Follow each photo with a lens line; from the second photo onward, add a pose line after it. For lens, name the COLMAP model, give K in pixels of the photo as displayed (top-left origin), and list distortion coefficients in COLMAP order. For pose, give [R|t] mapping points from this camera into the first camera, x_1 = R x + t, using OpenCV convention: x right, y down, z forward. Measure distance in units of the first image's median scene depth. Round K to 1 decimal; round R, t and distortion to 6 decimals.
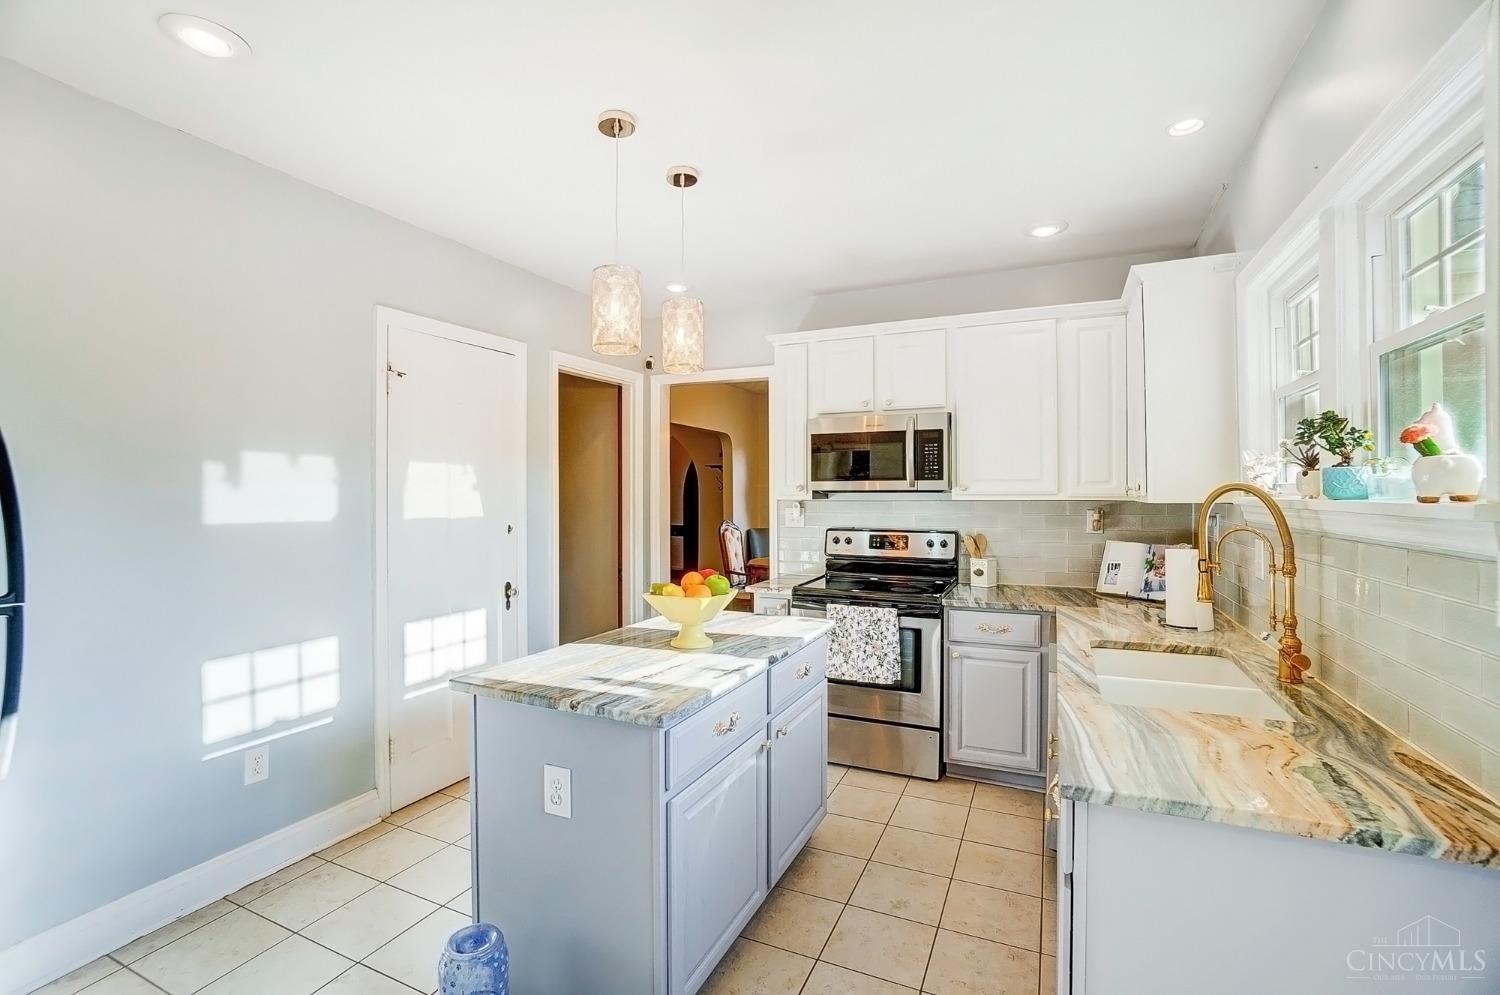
lens RADIAL K [[678.7, 0, 742.7], [0, 678.7, 491.9], [0, 0, 1]] dist [-0.017051, 0.005984]
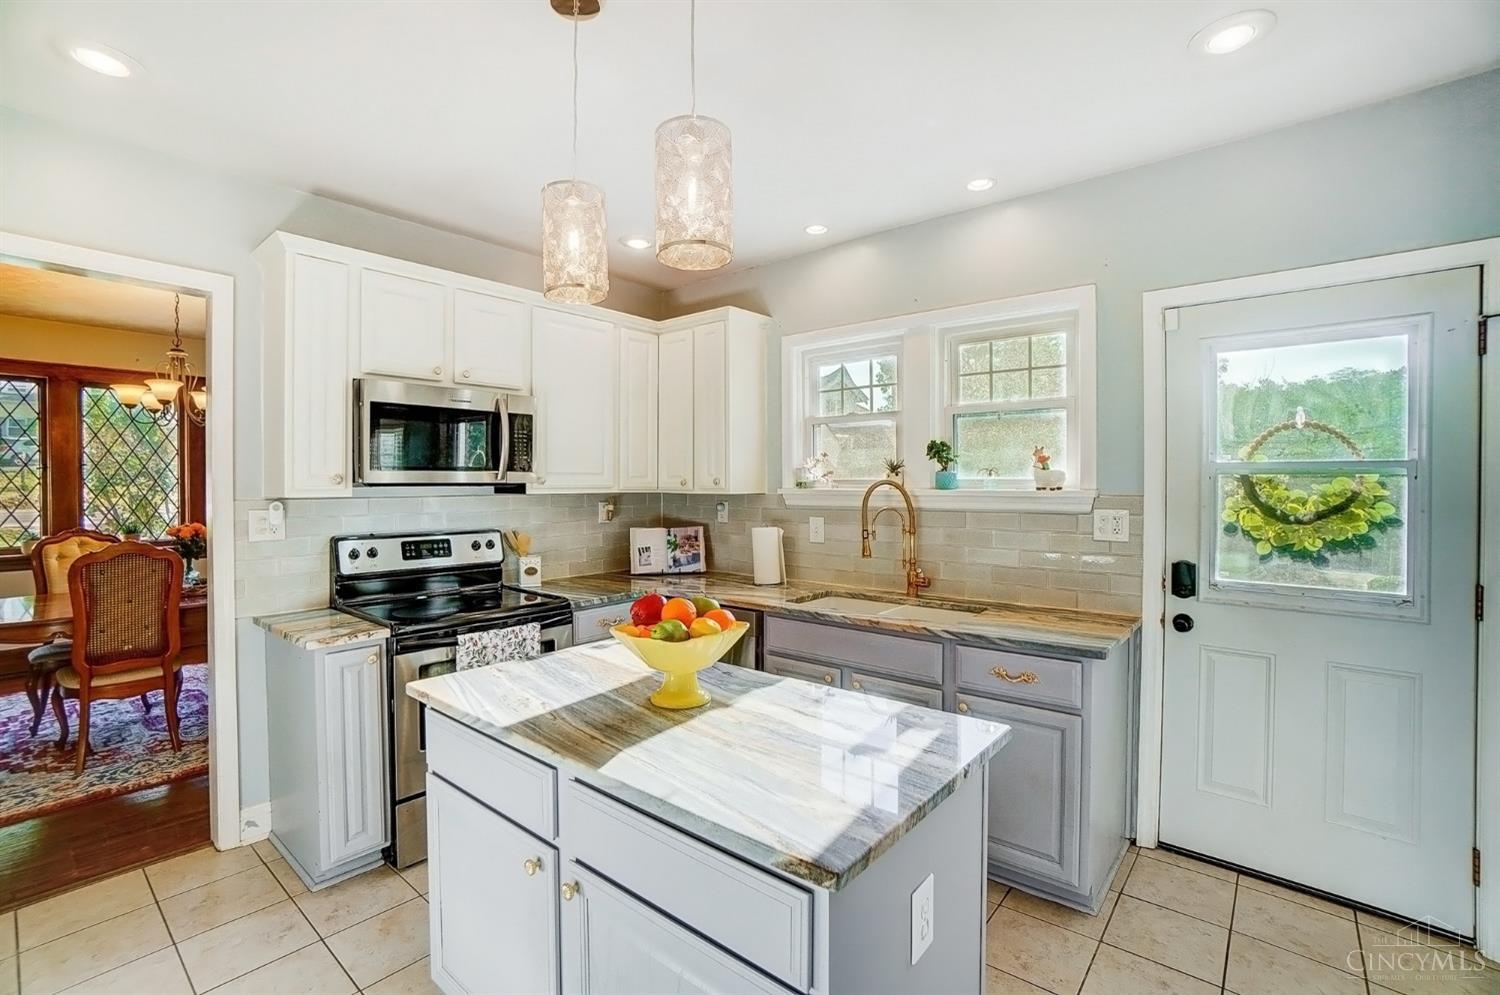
lens RADIAL K [[678.7, 0, 722.4], [0, 678.7, 490.1], [0, 0, 1]] dist [-0.017051, 0.005984]
pose [[0.274040, -0.004023, 0.961710, -0.478449], [-0.000510, 0.999991, 0.004328, 0.002540], [-0.961718, -0.001676, 0.274035, 0.491285]]
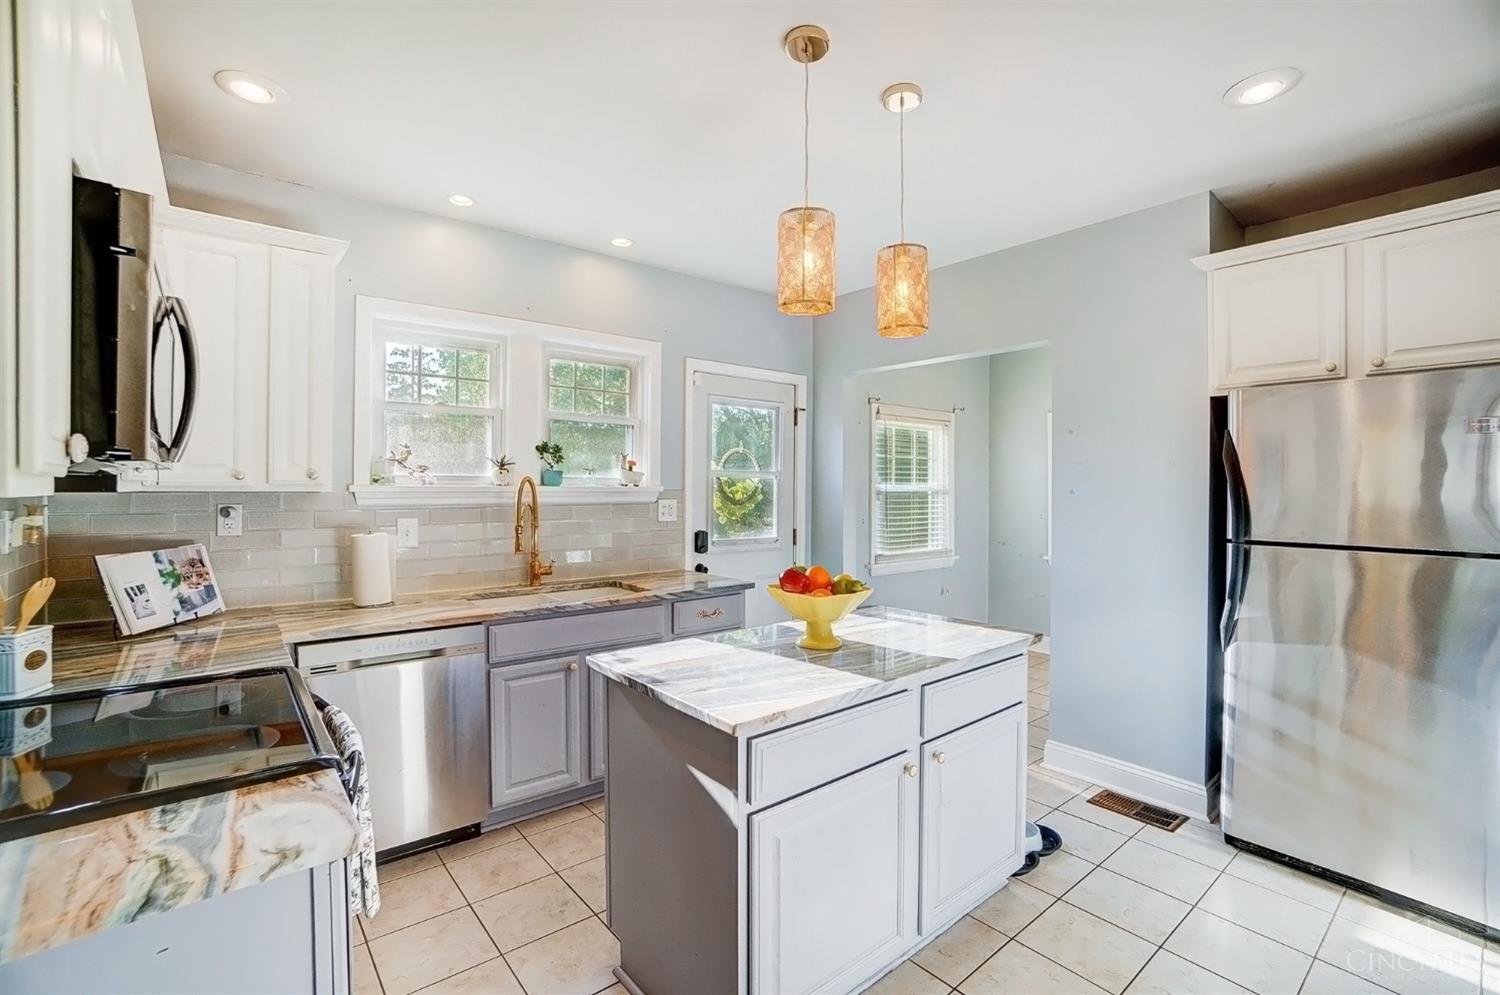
lens RADIAL K [[678.7, 0, 755.6], [0, 678.7, 494.7], [0, 0, 1]] dist [-0.017051, 0.005984]
pose [[-0.899900, -0.003035, 0.436086, -0.257820], [0.000693, 0.999965, 0.008388, 0.009622], [-0.436096, 0.007851, -0.899866, 1.183954]]
